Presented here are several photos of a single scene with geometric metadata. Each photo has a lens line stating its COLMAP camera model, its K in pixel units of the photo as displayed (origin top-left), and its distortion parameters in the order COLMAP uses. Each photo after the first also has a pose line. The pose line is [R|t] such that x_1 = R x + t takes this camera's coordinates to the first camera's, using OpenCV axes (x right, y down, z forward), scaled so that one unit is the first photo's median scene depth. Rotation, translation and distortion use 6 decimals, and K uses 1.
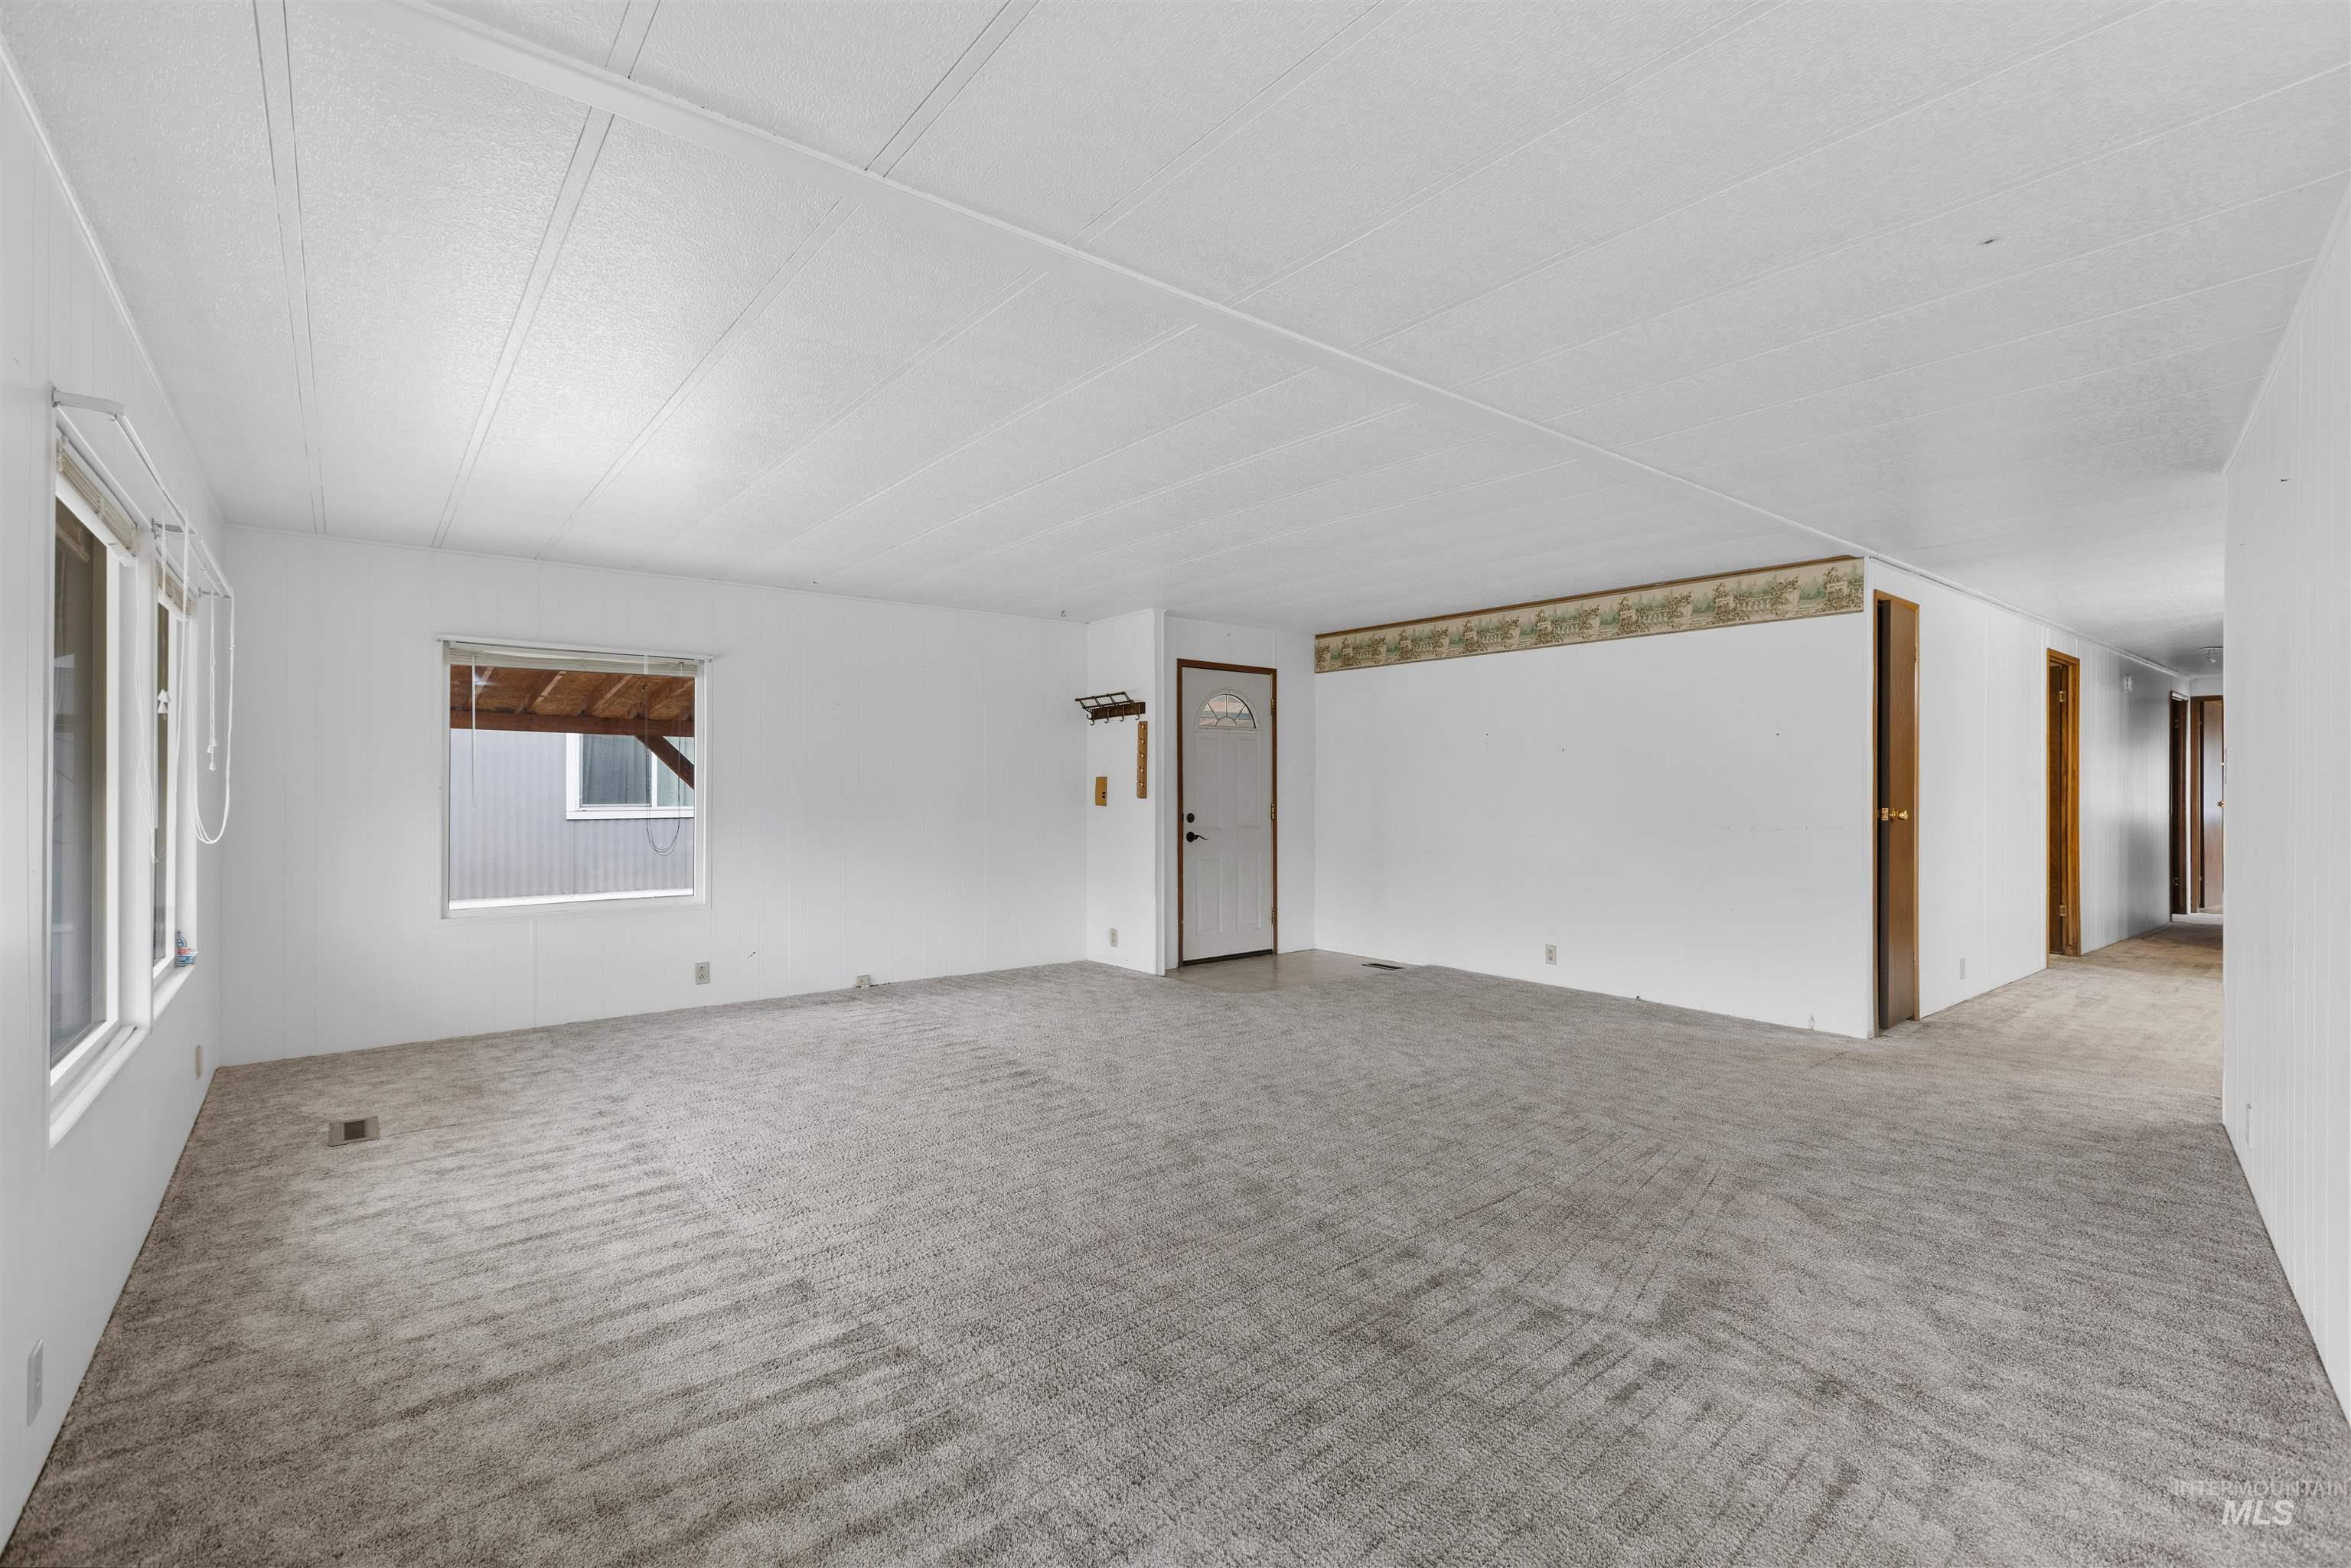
lens RADIAL K [[1051.1, 0, 1191.0], [0, 1051.1, 773.1], [0, 0, 1]] dist [0.000132, 0.000264]
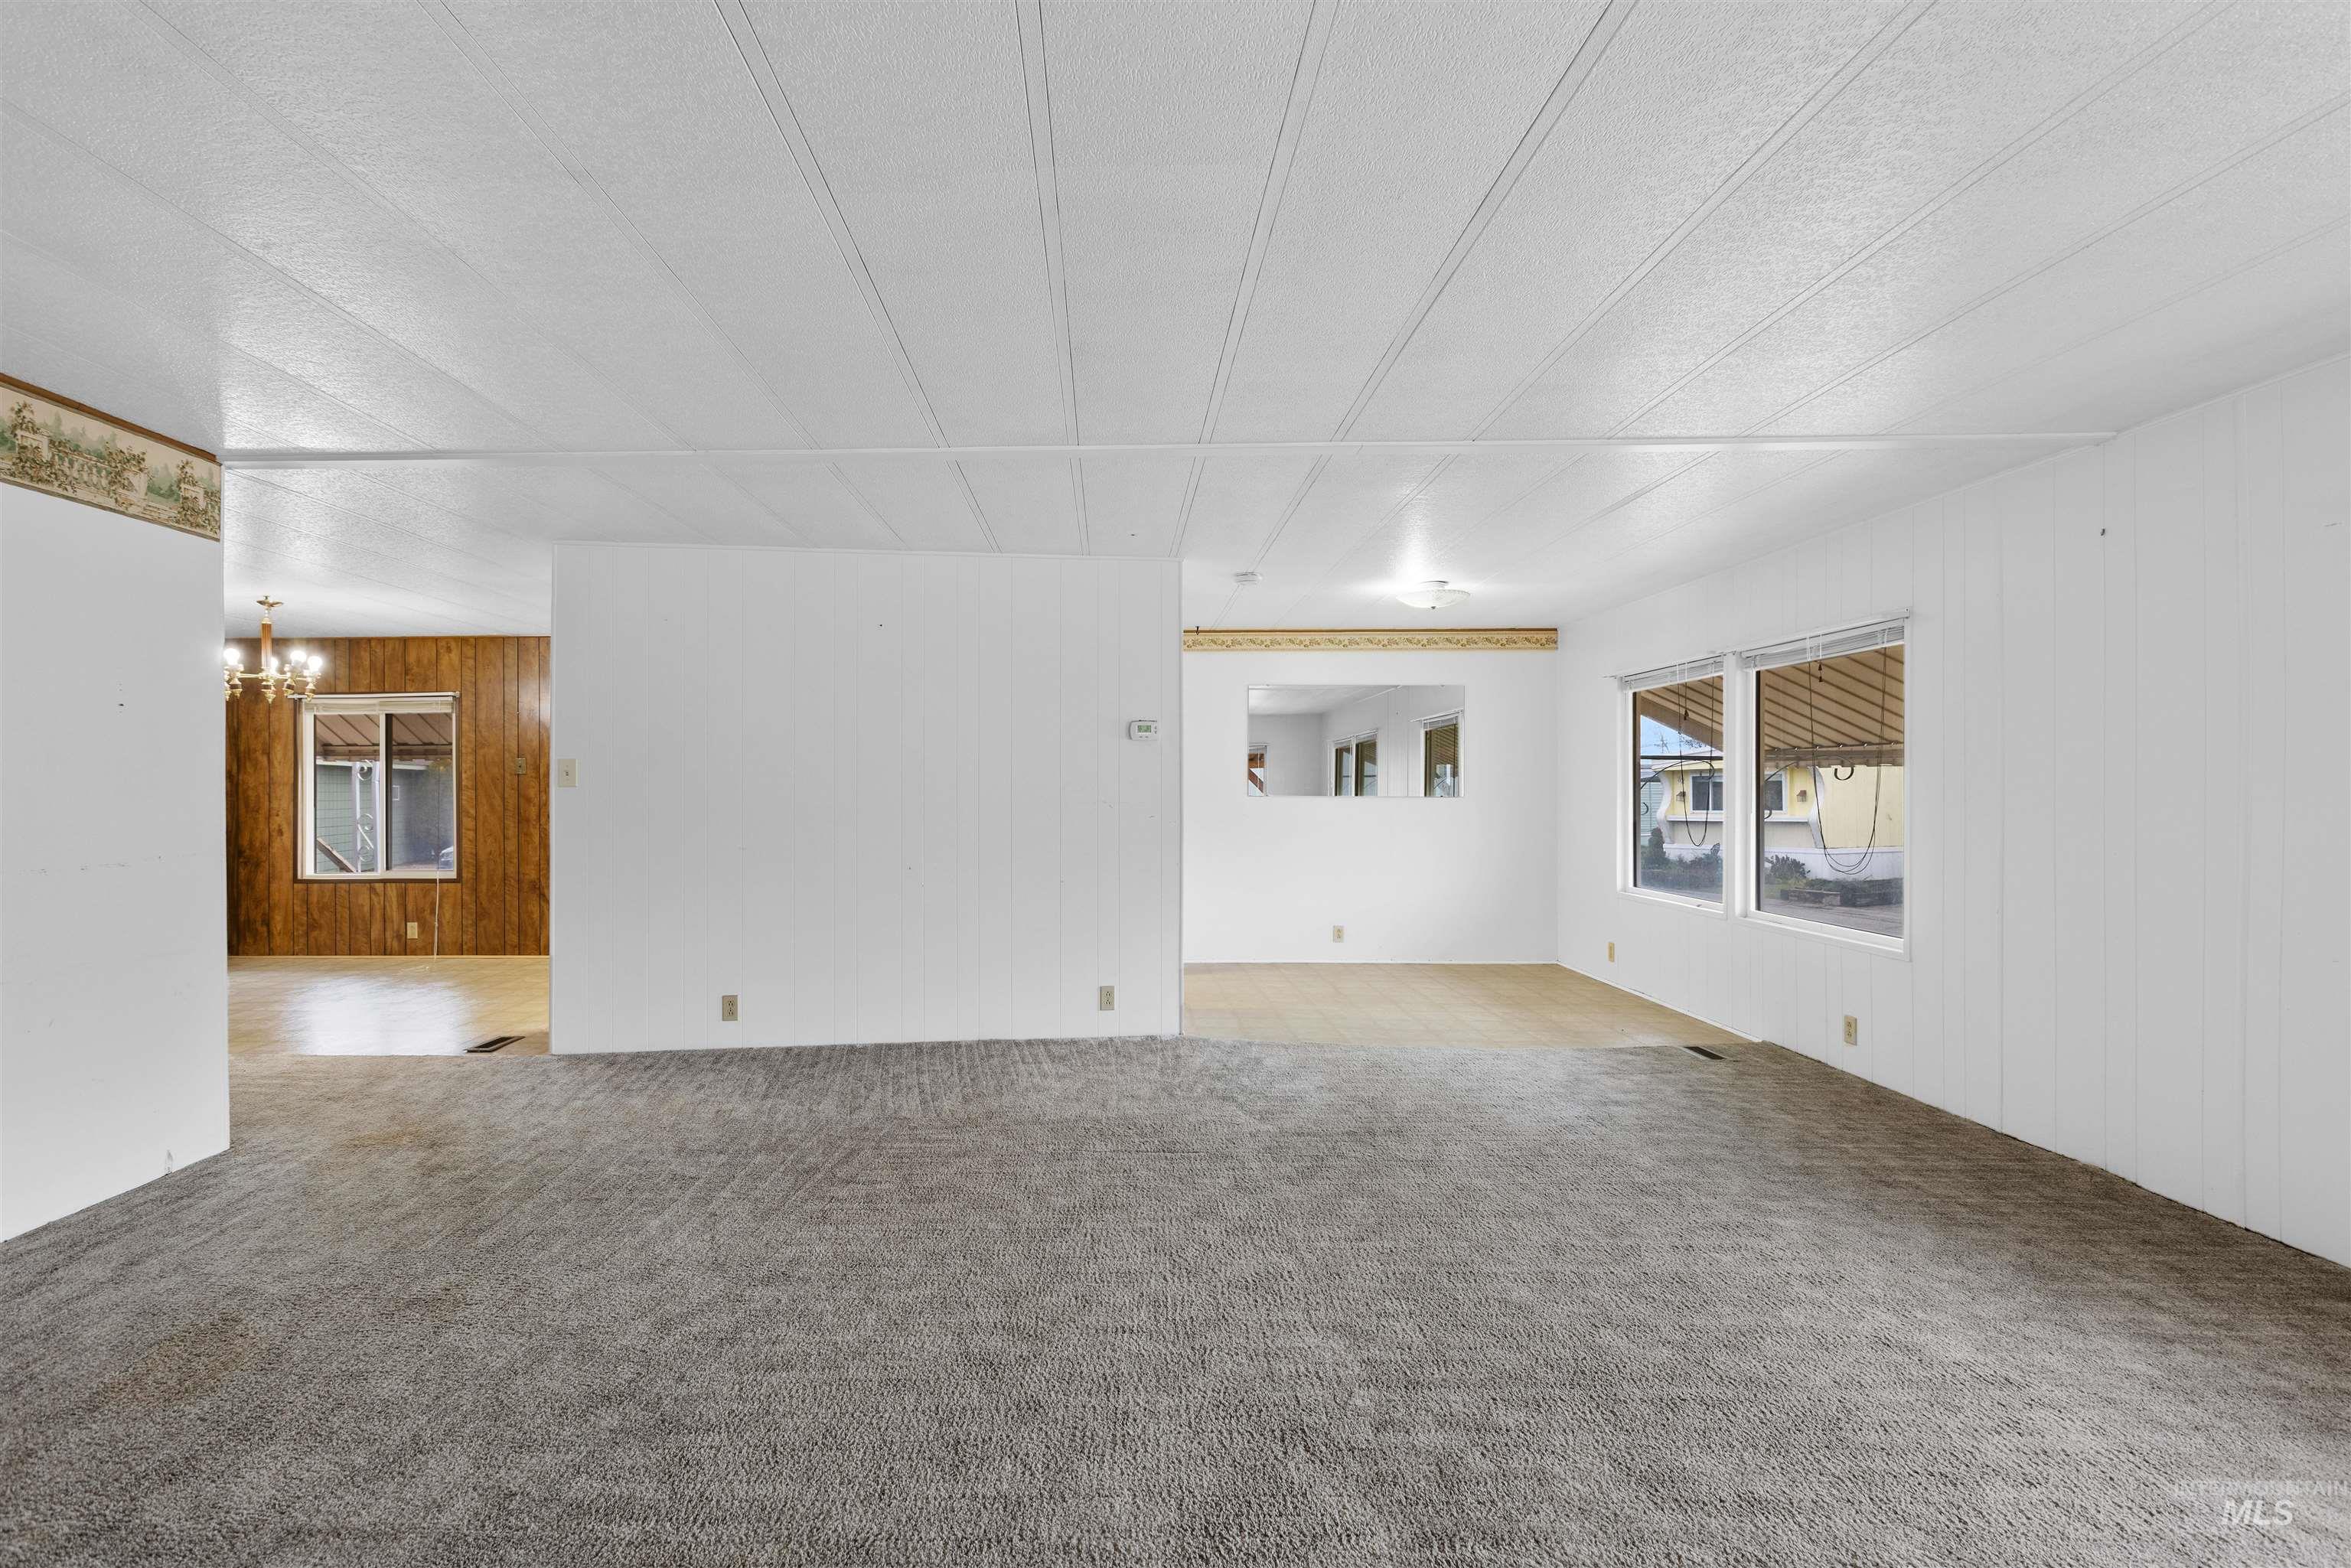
lens RADIAL K [[1094.1, 0, 1058.9], [0, 1094.1, 782.0], [0, 0, 1]] dist [0.001843, 0.000374]
pose [[-0.745023, 0.001493, 0.667037, -0.409384], [-0.006306, 0.999937, -0.009282, 0.014740], [-0.667009, -0.011122, -0.744967, 1.822326]]
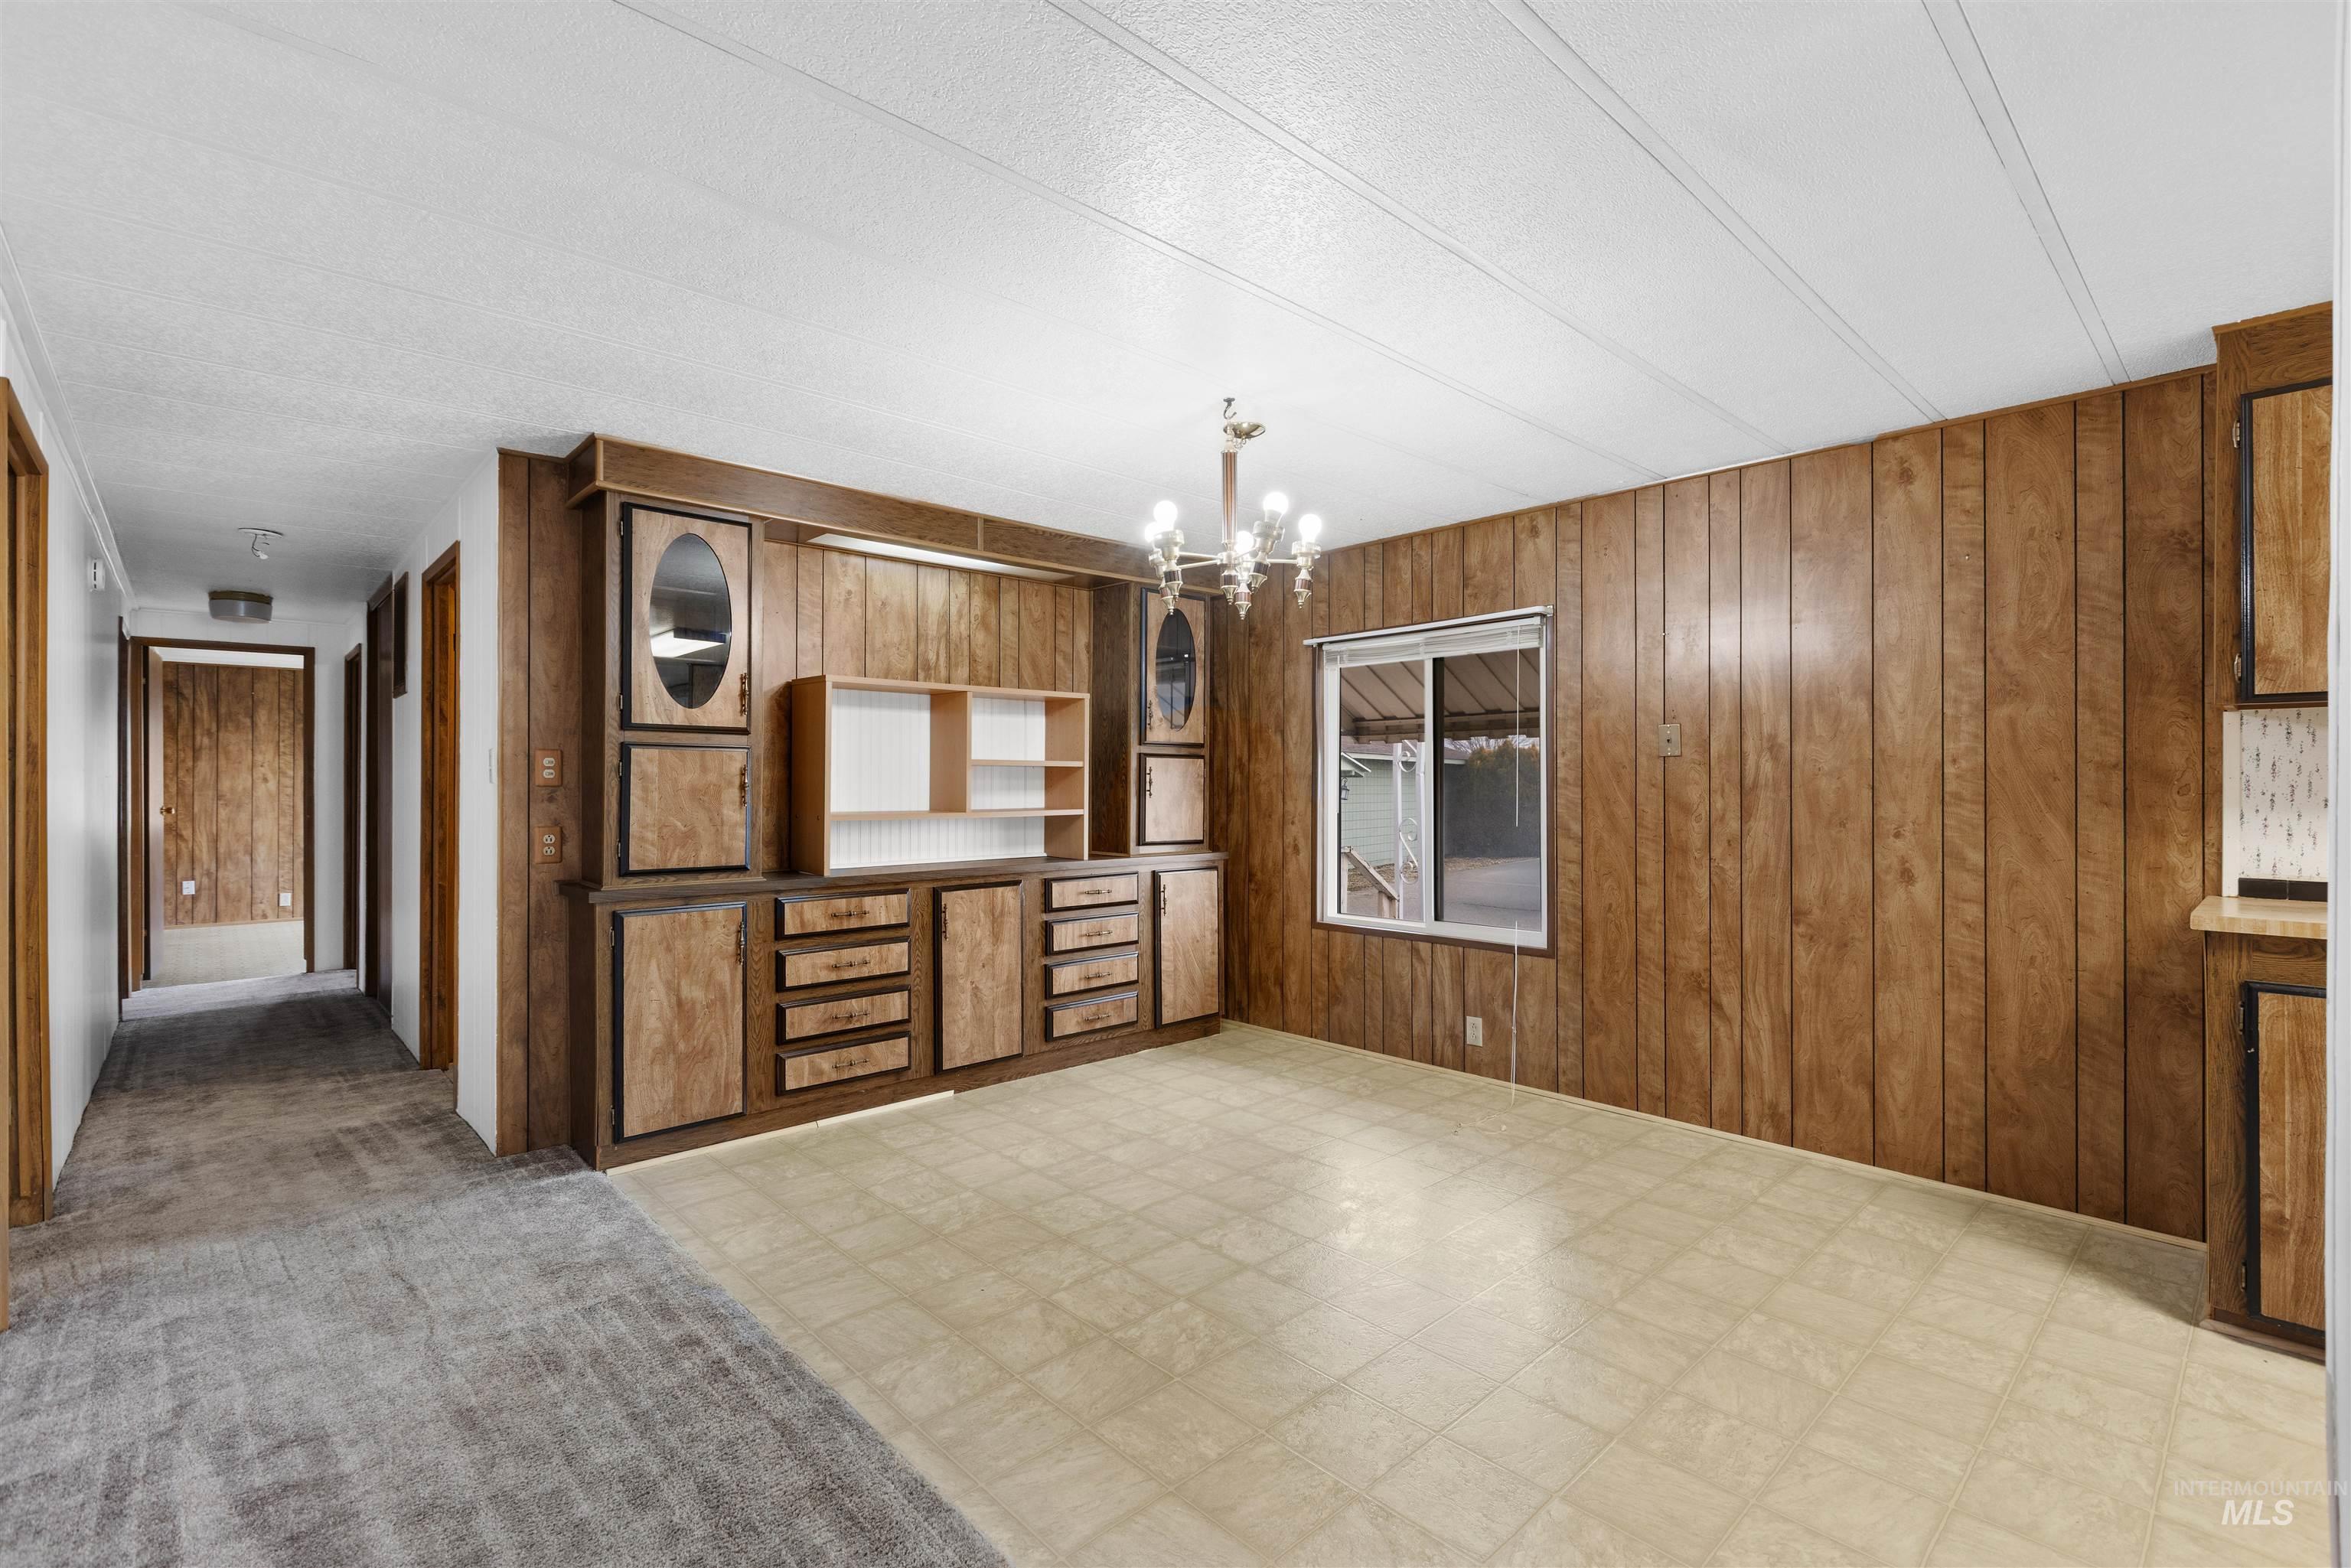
lens RADIAL K [[1051.1, 0, 1198.9], [0, 1051.1, 777.1], [0, 0, 1]] dist [0.000132, 0.000264]
pose [[-0.071644, -0.001313, 0.997429, 1.001829], [-0.010536, 0.999944, 0.000560, 0.009499], [-0.997375, -0.010469, -0.071654, 1.406059]]
